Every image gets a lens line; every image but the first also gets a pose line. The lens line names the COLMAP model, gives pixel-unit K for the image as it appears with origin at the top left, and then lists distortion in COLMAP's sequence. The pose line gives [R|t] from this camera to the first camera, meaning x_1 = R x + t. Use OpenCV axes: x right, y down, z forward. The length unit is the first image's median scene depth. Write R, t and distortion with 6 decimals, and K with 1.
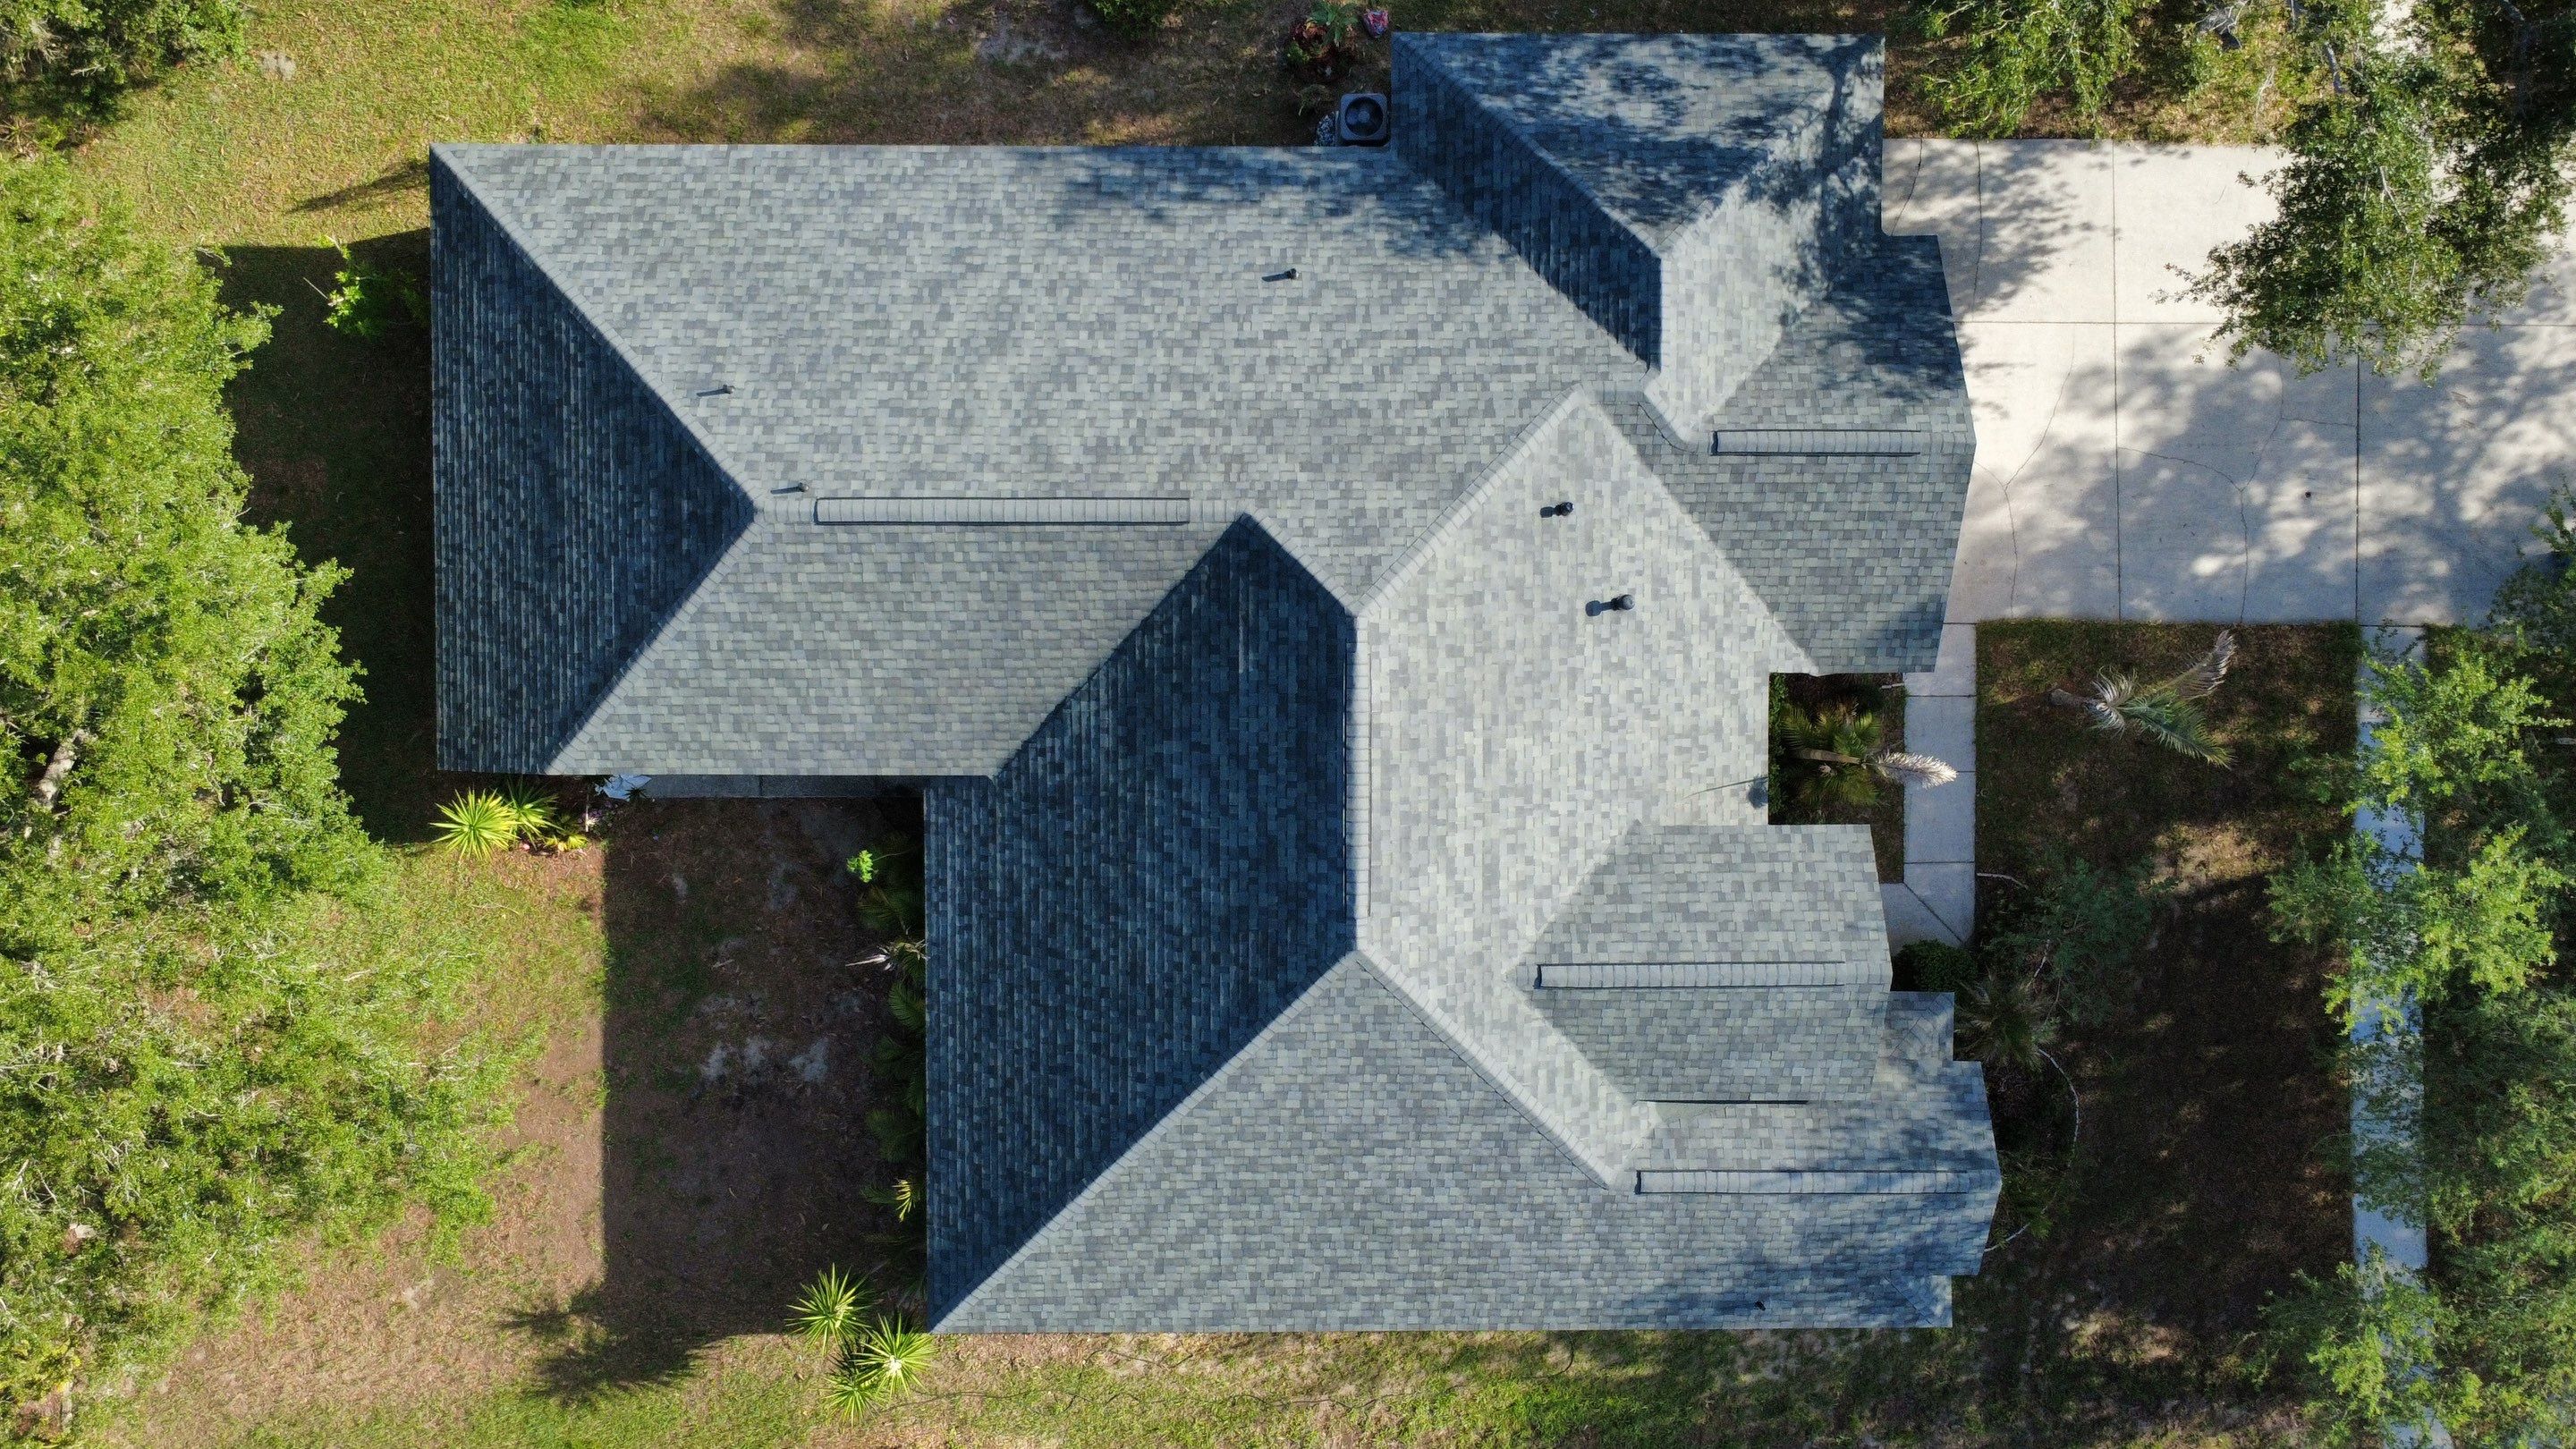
lens RADIAL K [[1873.7, 0, 1283.3], [0, 1873.7, 720.6], [0, 0, 1]] dist [0.000651, -0.001492]
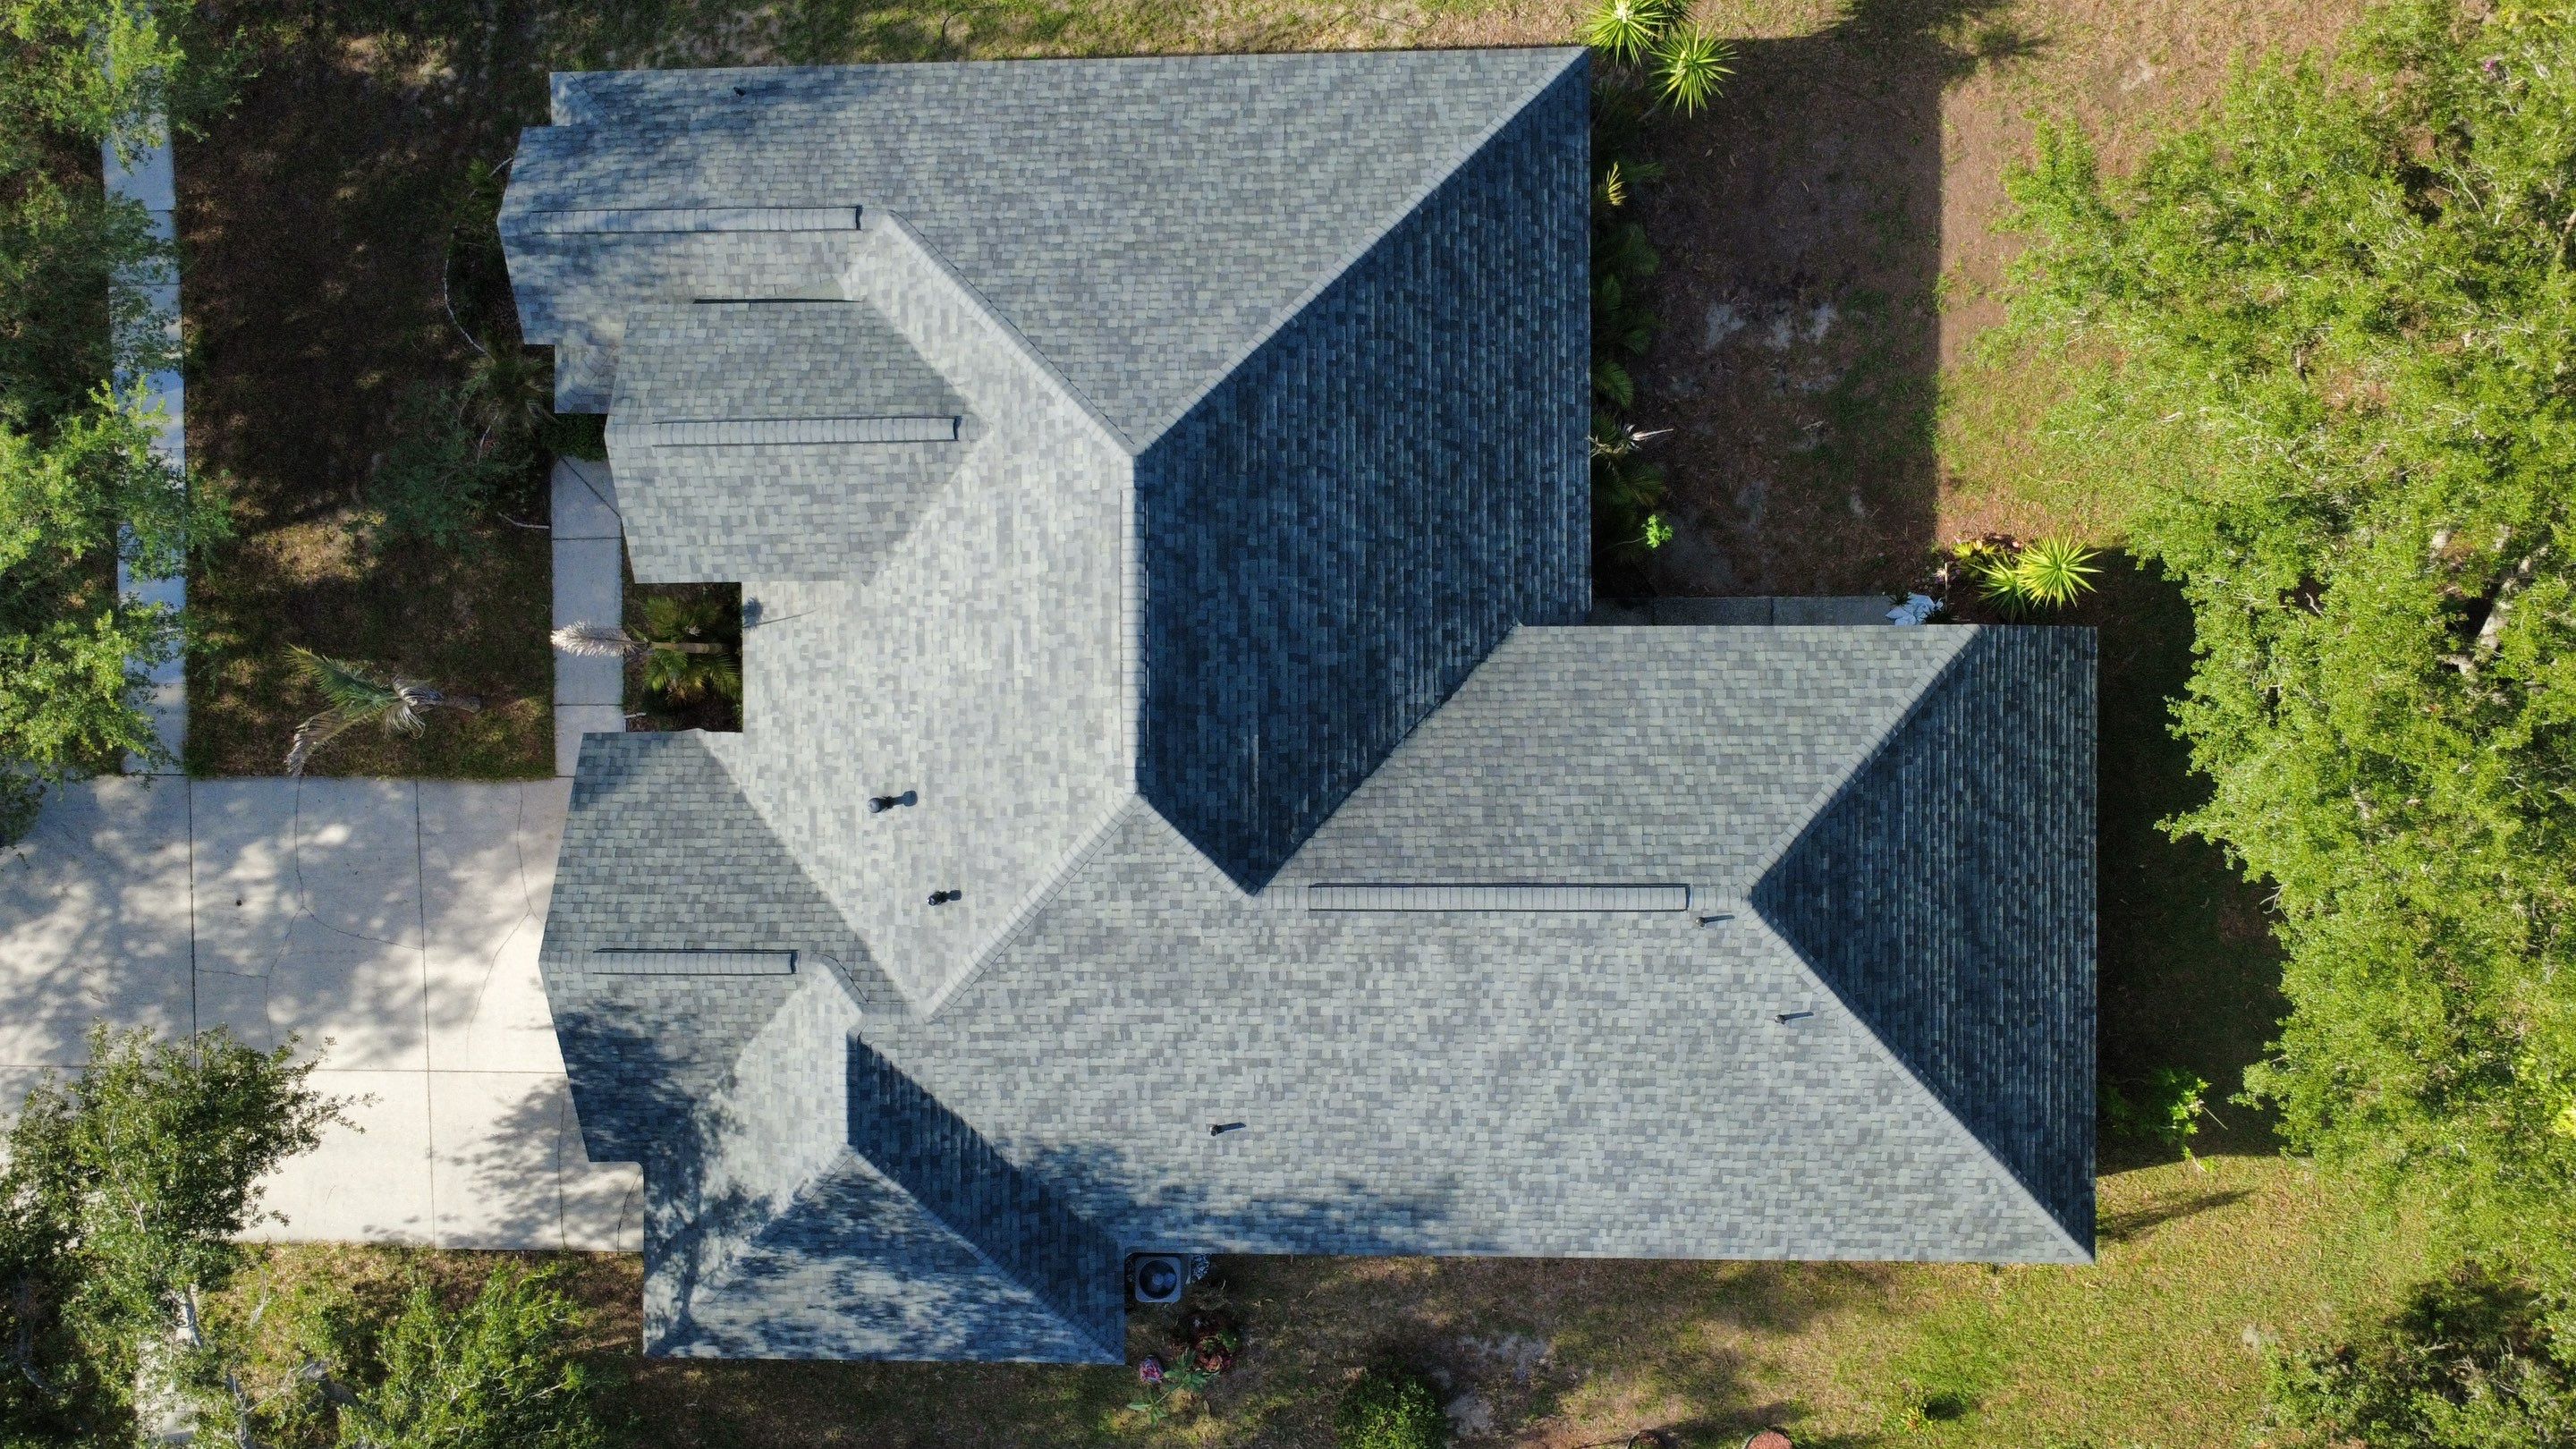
lens RADIAL K [[1873.7, 0, 1283.3], [0, 1873.7, 720.6], [0, 0, 1]] dist [0.000651, -0.001492]
pose [[-0.999107, 0.003682, 0.042097, -0.074721], [-0.005638, -0.998905, -0.046451, 0.026618], [0.041880, -0.046647, 0.998033, 0.012205]]
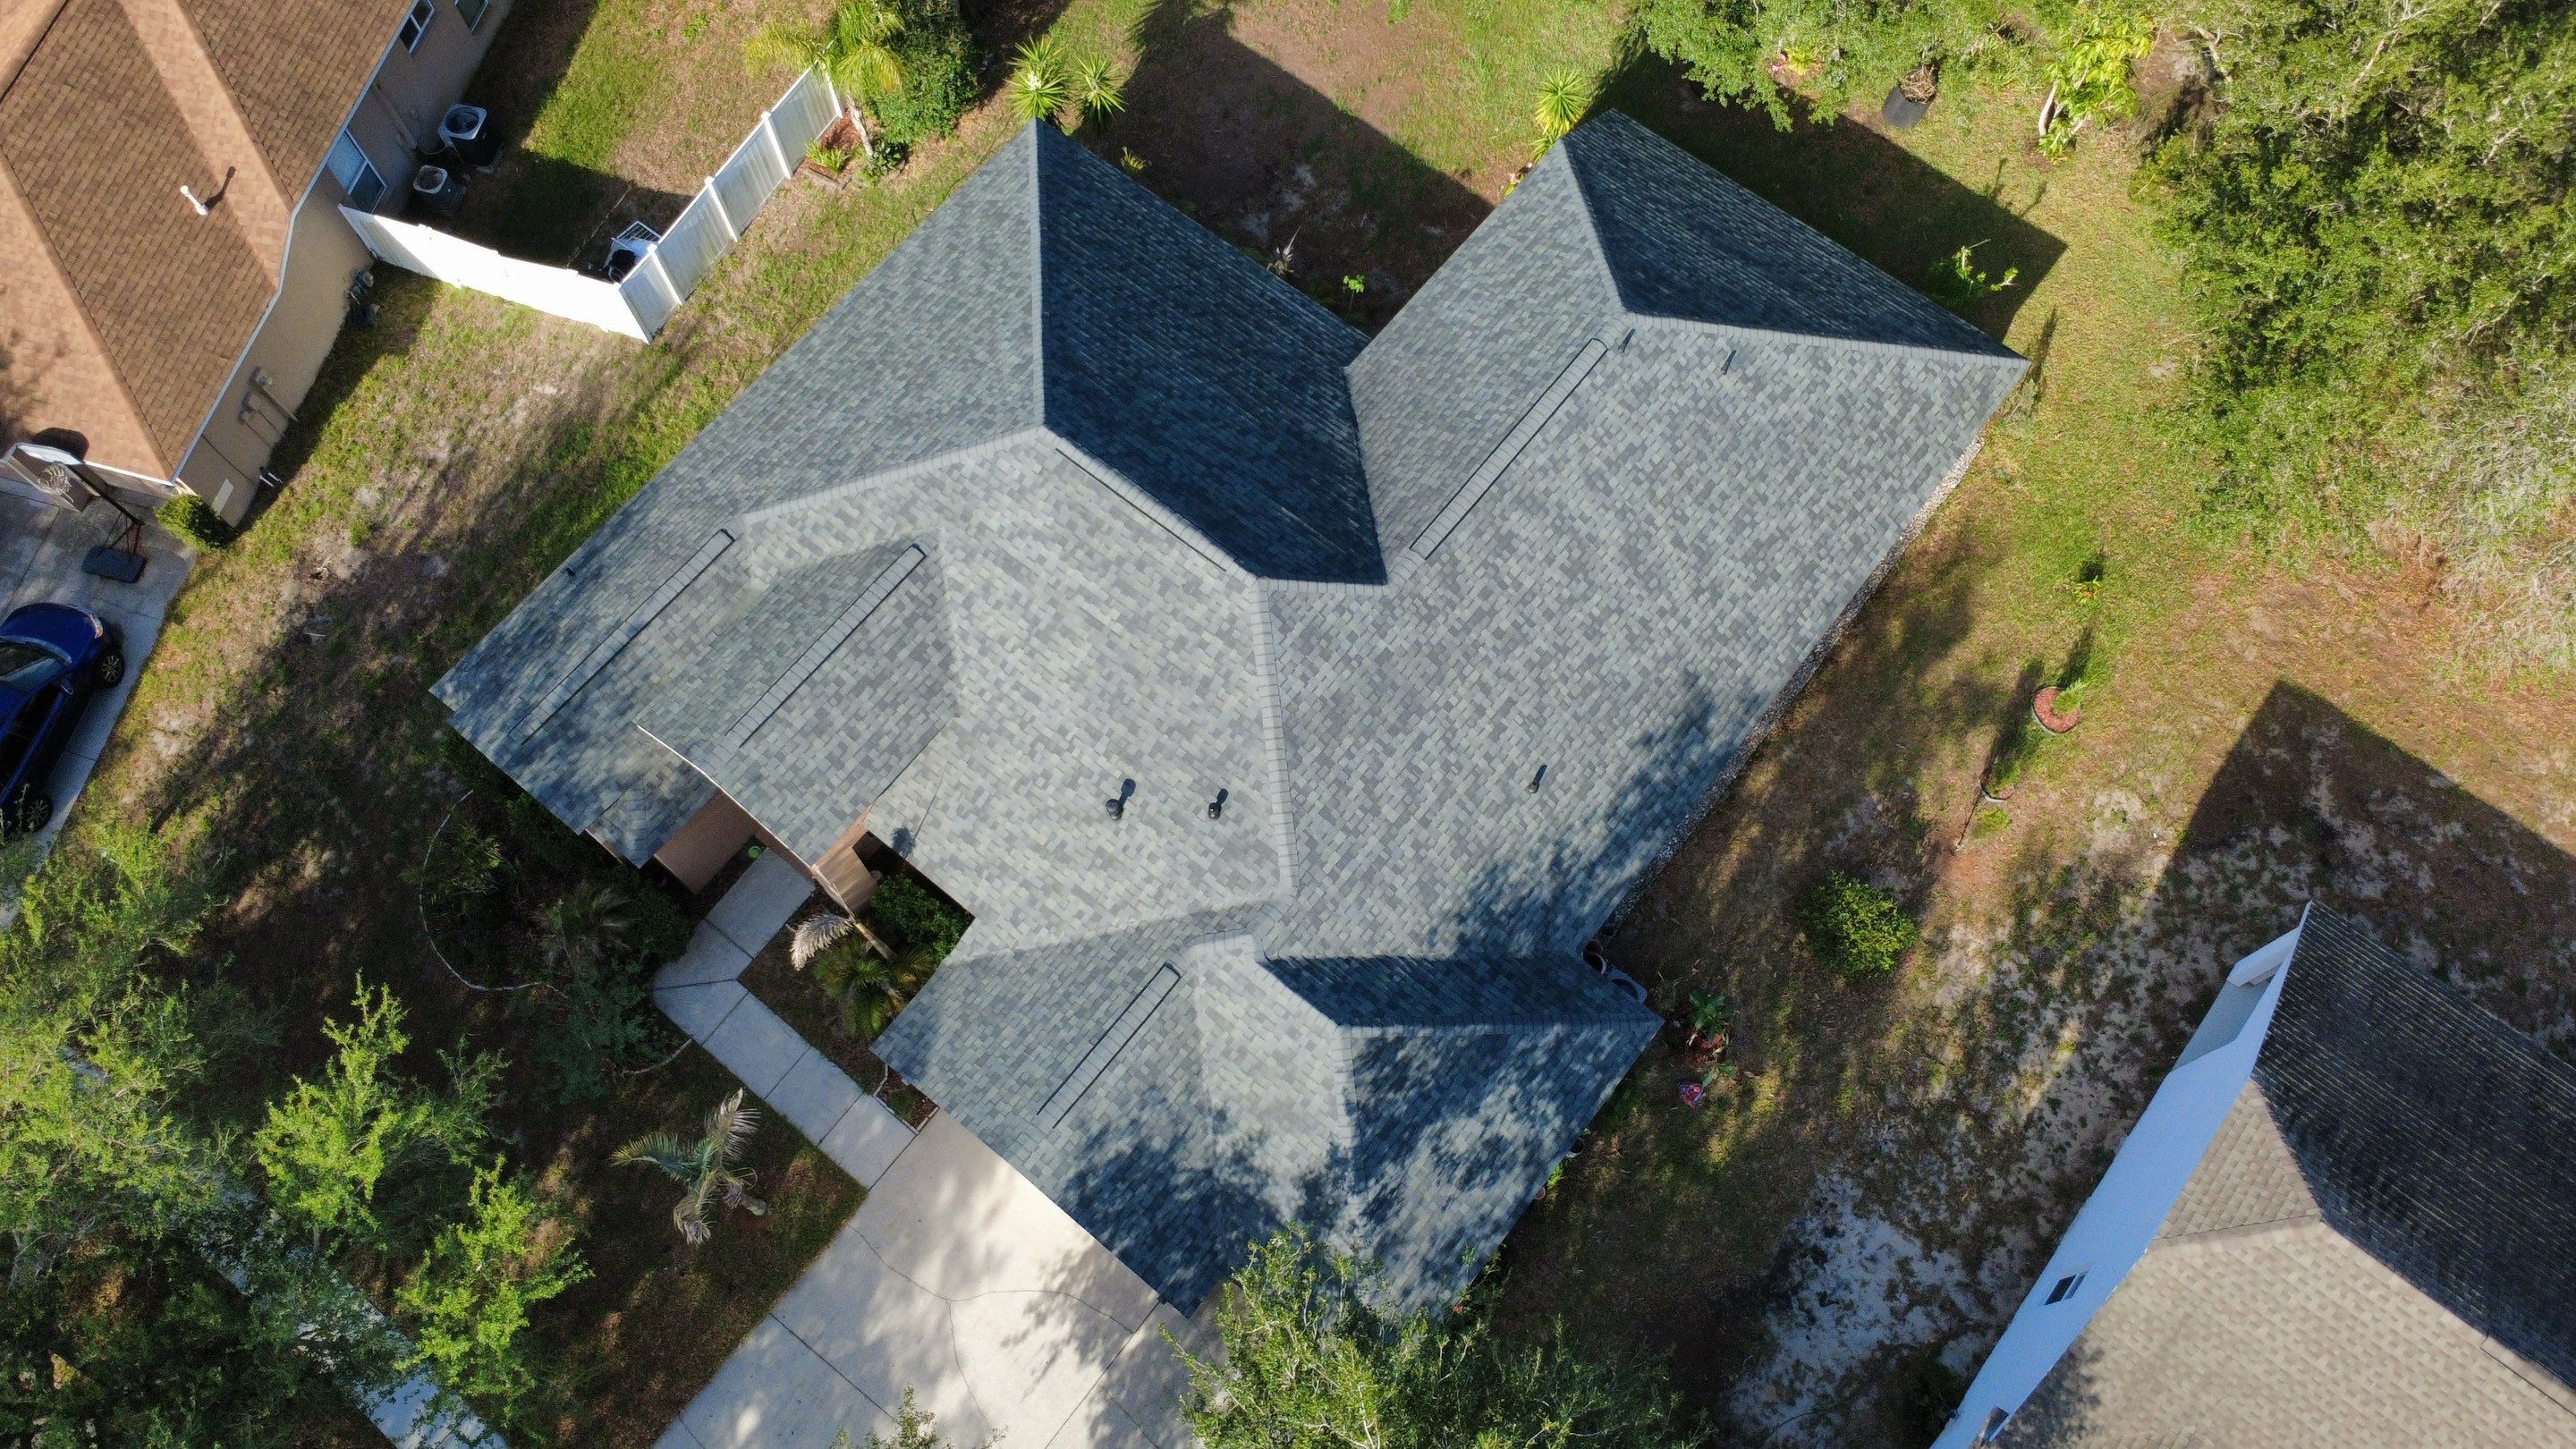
lens RADIAL K [[1877.4, 0, 1283.8], [0, 1877.4, 720.3], [0, 0, 1]] dist [-0.004839, 0.005008]
pose [[-0.626398, 0.718372, -0.302601, 0.409109], [-0.779123, -0.589110, 0.214281, -0.340545], [-0.024332, 0.369989, 0.928717, -0.046463]]
